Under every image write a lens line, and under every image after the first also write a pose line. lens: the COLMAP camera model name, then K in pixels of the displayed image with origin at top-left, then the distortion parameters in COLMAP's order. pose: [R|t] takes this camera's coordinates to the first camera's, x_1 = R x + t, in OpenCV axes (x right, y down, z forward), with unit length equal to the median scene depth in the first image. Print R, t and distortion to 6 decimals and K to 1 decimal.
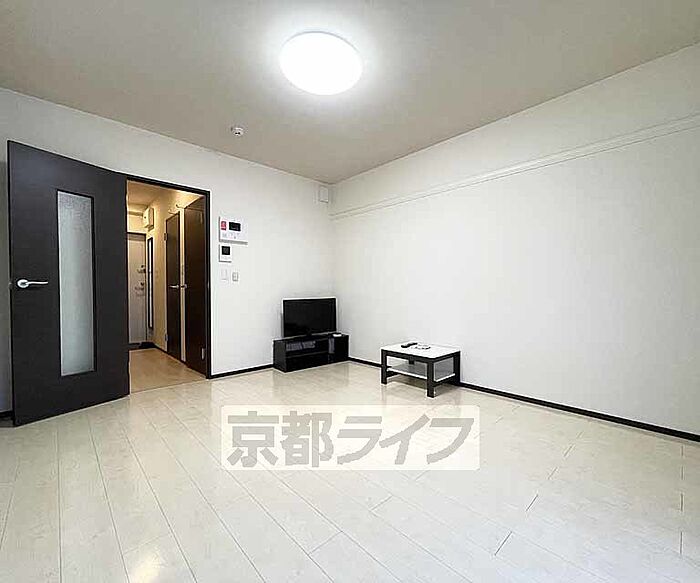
lens RADIAL K [[312.0, 0, 354.6], [0, 312.0, 296.3], [0, 0, 1]] dist [-0.022168, 0.015768]
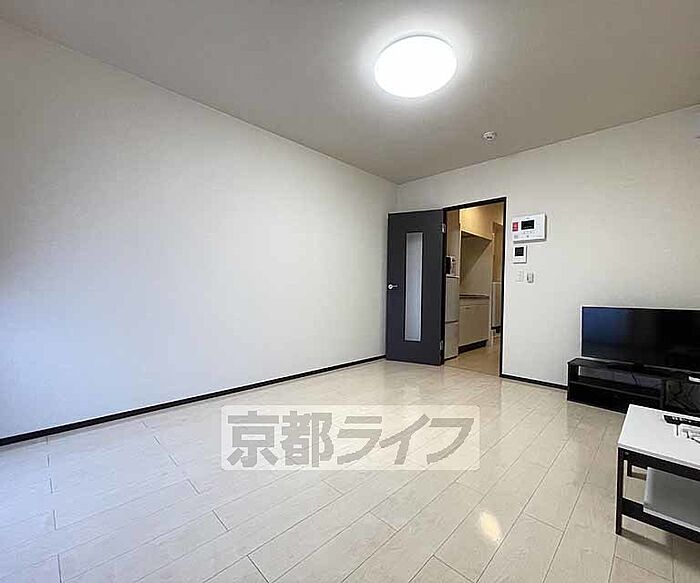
lens RADIAL K [[312.0, 0, 354.6], [0, 312.0, 296.3], [0, 0, 1]] dist [-0.022168, 0.015768]
pose [[0.033199, 0.021314, -0.999221, 0.548214], [-0.037206, 0.999106, 0.020075, -0.007806], [0.998756, 0.036511, 0.033963, 0.461823]]
